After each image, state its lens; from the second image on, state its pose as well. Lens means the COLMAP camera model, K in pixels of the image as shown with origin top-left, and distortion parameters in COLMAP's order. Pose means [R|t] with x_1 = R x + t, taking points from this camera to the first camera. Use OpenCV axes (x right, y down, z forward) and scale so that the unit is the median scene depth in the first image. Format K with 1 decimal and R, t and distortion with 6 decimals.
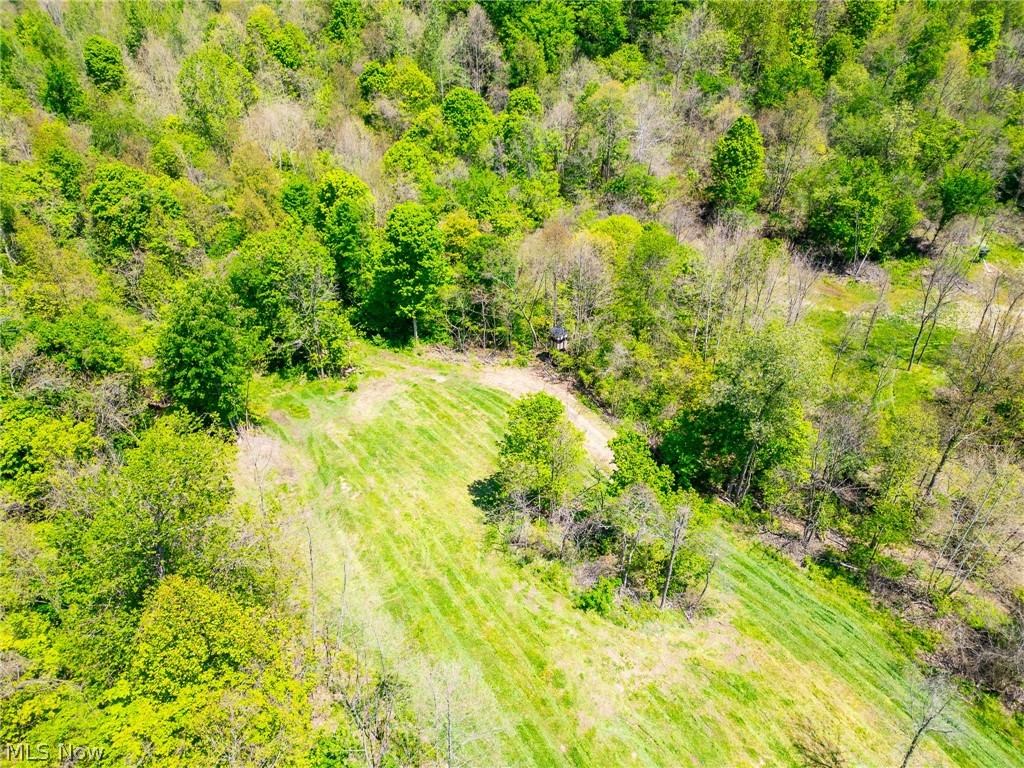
lens RADIAL K [[694.8, 0, 512.0], [0, 694.8, 384.0], [0, 0, 1]] dist [0.049061, -0.049438]
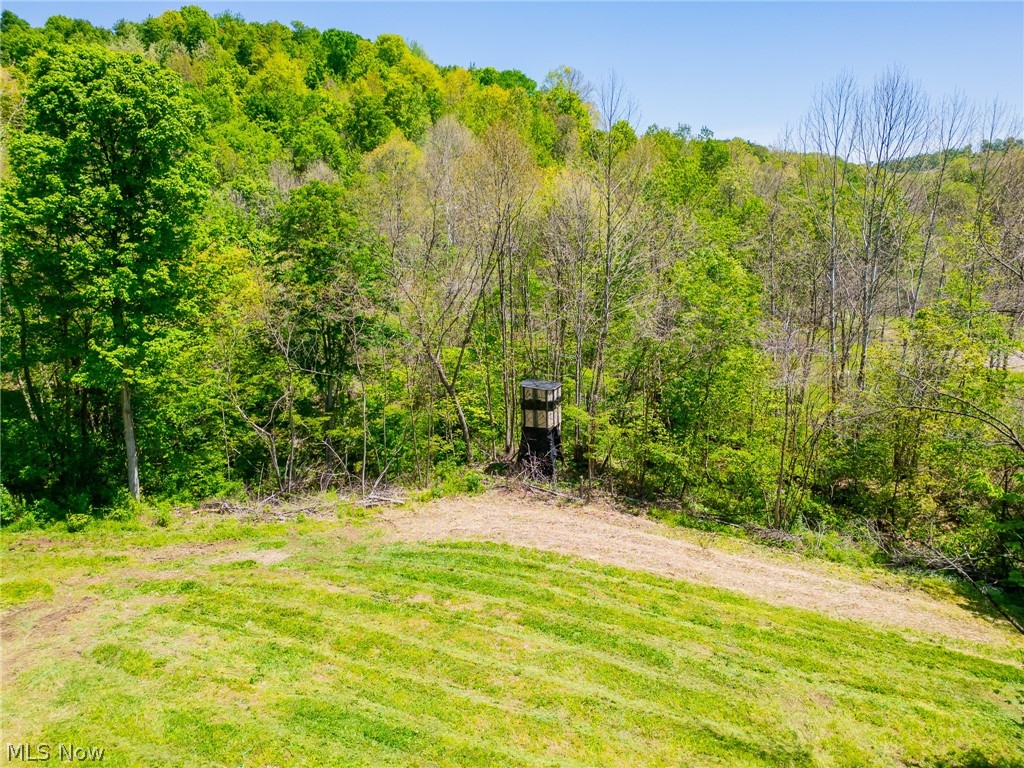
lens RADIAL K [[694.8, 0, 512.0], [0, 694.8, 384.0], [0, 0, 1]] dist [0.049061, -0.049438]
pose [[0.866831, -0.106961, 0.486994, -0.155045], [0.299866, 0.892173, -0.337798, 0.060844], [-0.398352, 0.438846, 0.805437, 0.704480]]
